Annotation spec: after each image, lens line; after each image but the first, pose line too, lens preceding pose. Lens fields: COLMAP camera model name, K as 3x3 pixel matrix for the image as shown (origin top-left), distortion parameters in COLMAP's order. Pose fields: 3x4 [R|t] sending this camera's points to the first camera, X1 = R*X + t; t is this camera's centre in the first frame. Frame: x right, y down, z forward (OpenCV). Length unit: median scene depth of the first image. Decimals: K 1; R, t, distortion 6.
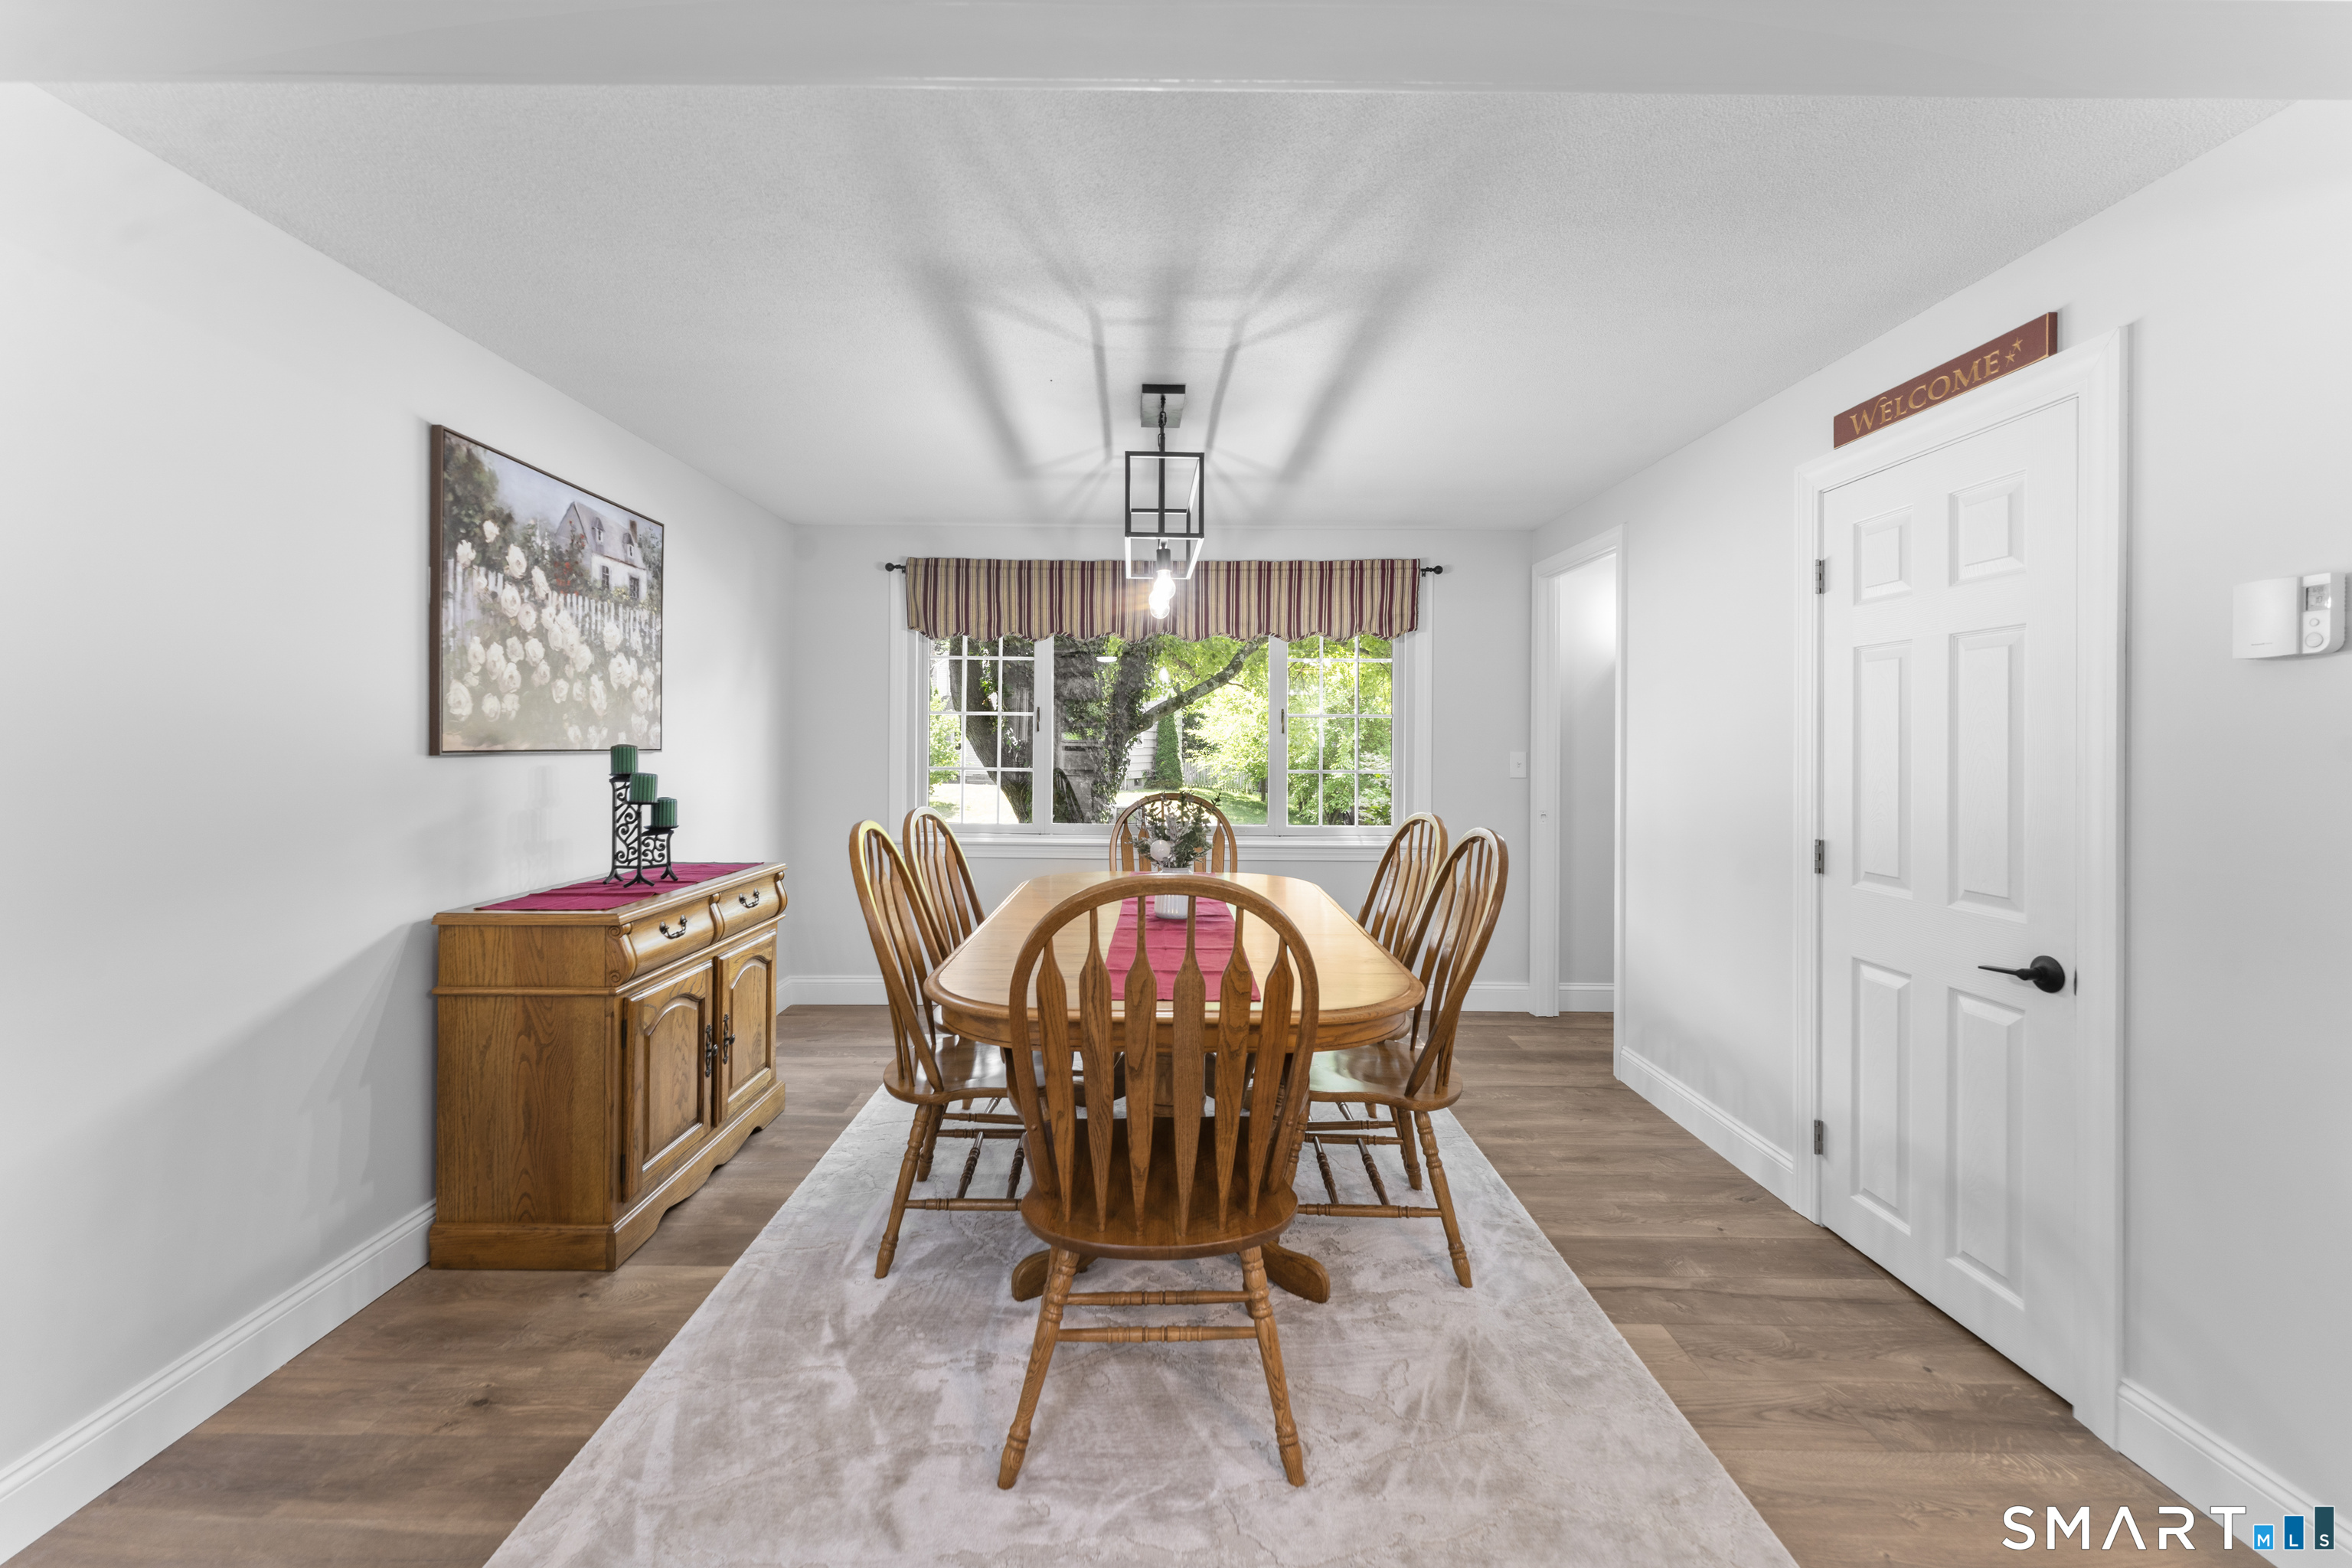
lens RADIAL K [[969.9, 0, 1154.9], [0, 969.9, 736.6], [0, 0, 1]] dist [-0.001058, -0.000237]
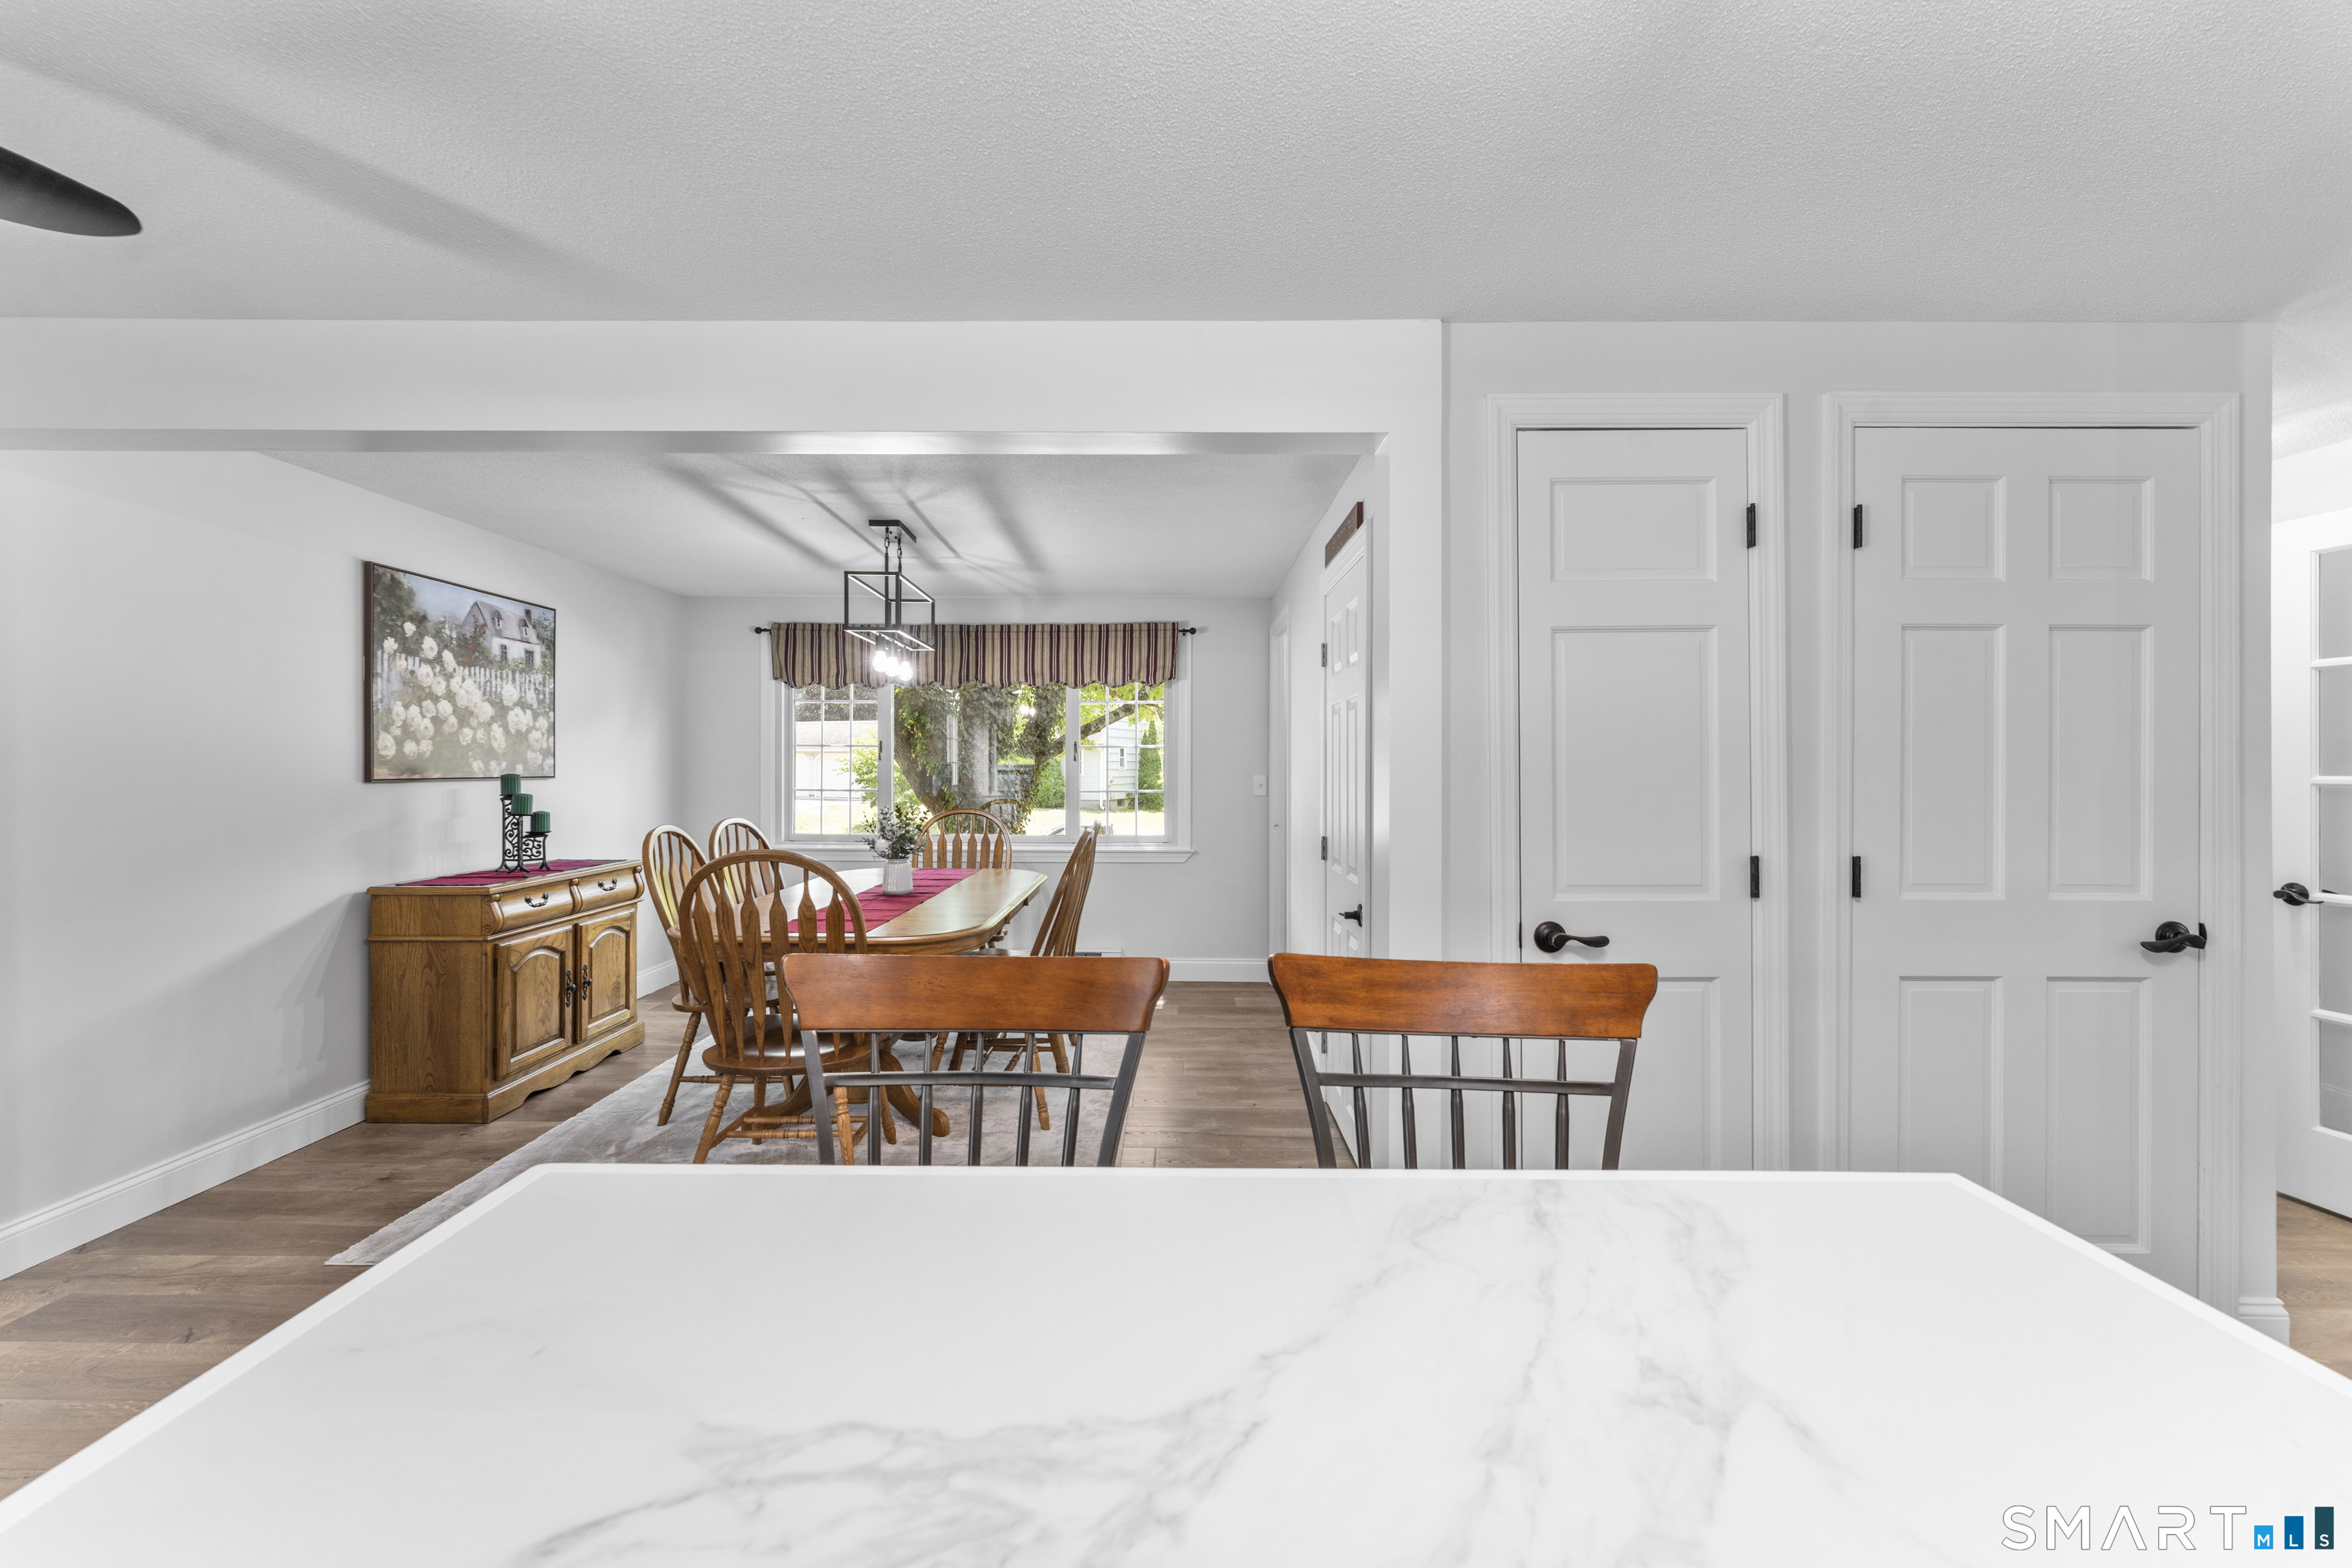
lens RADIAL K [[982.1, 0, 1173.8], [0, 982.1, 760.2], [0, 0, 1]] dist [-0.000192, -0.000064]
pose [[0.999975, -0.003634, -0.006024, 0.446859], [0.003652, 0.999989, 0.002997, -0.013048], [0.006013, -0.003018, 0.999977, -0.445737]]
